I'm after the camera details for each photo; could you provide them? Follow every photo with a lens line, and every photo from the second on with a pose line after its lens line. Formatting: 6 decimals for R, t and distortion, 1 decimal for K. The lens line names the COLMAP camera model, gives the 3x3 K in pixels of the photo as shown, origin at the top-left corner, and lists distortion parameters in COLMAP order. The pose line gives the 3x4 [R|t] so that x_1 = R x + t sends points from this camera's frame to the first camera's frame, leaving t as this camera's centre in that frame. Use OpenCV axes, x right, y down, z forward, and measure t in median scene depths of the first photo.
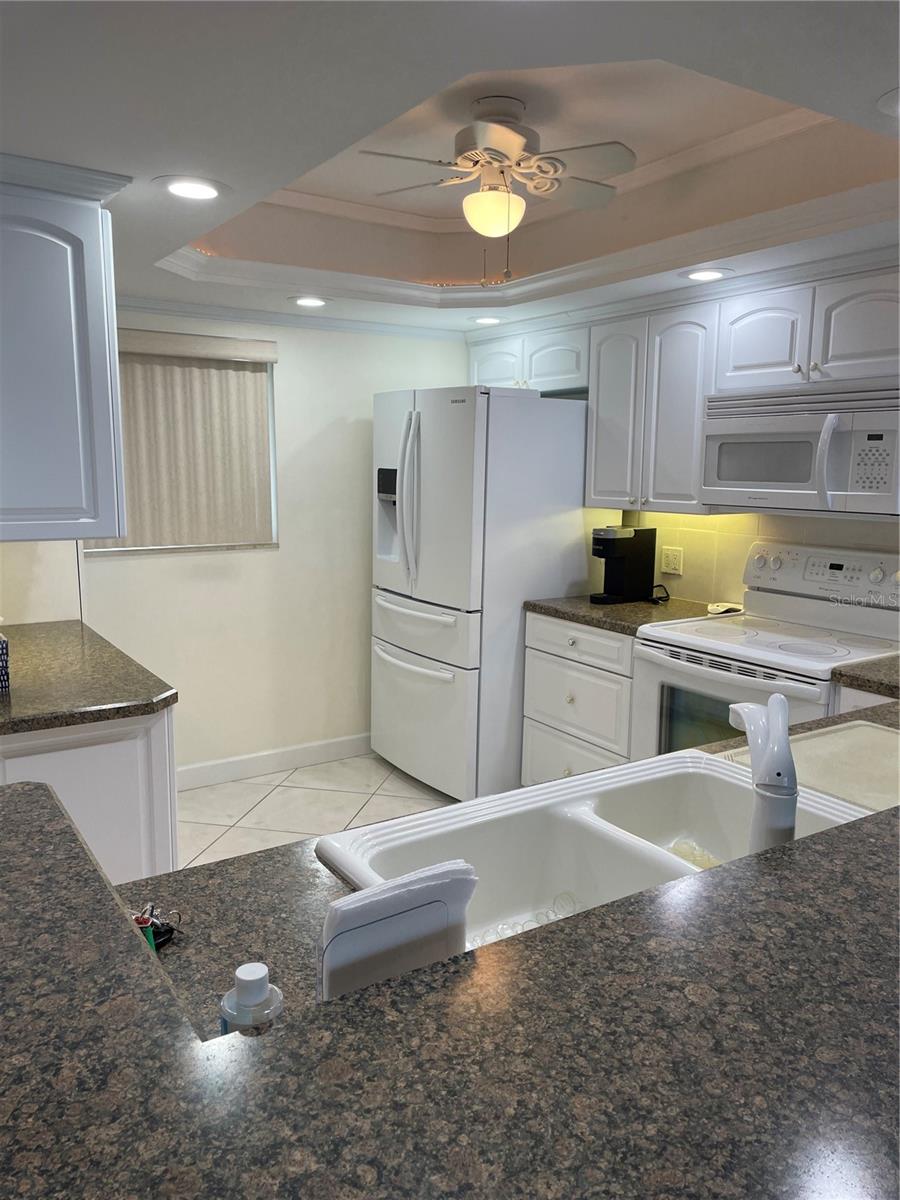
lens RADIAL K [[900.7, 0, 457.0], [0, 900.7, 606.5], [0, 0, 1]] dist [0.108024, -0.139206]
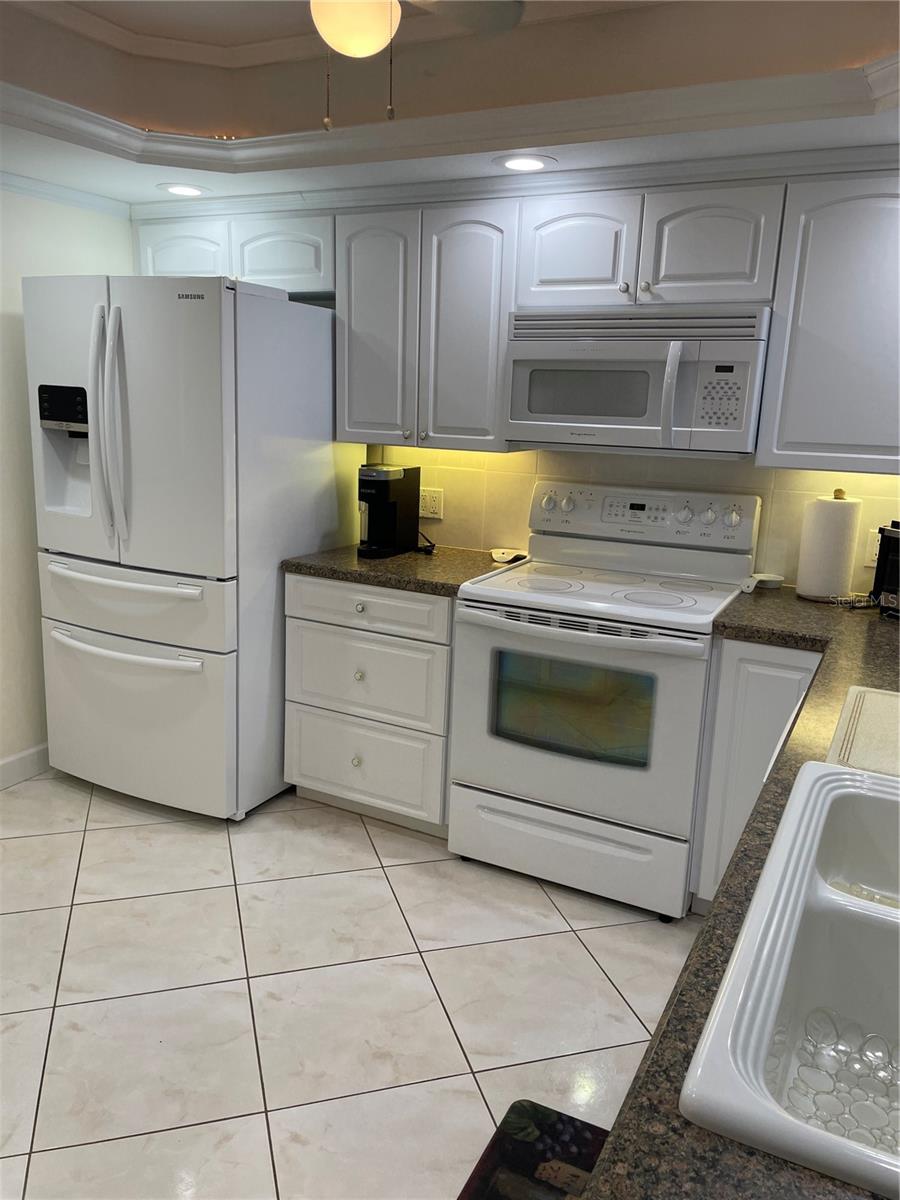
lens RADIAL K [[900.7, 0, 457.0], [0, 900.7, 606.5], [0, 0, 1]] dist [0.108024, -0.139206]
pose [[0.873859, -0.090581, 0.477666, -0.194527], [0.052346, 0.994309, 0.092791, -0.034690], [-0.483352, -0.056082, 0.873628, 0.238744]]
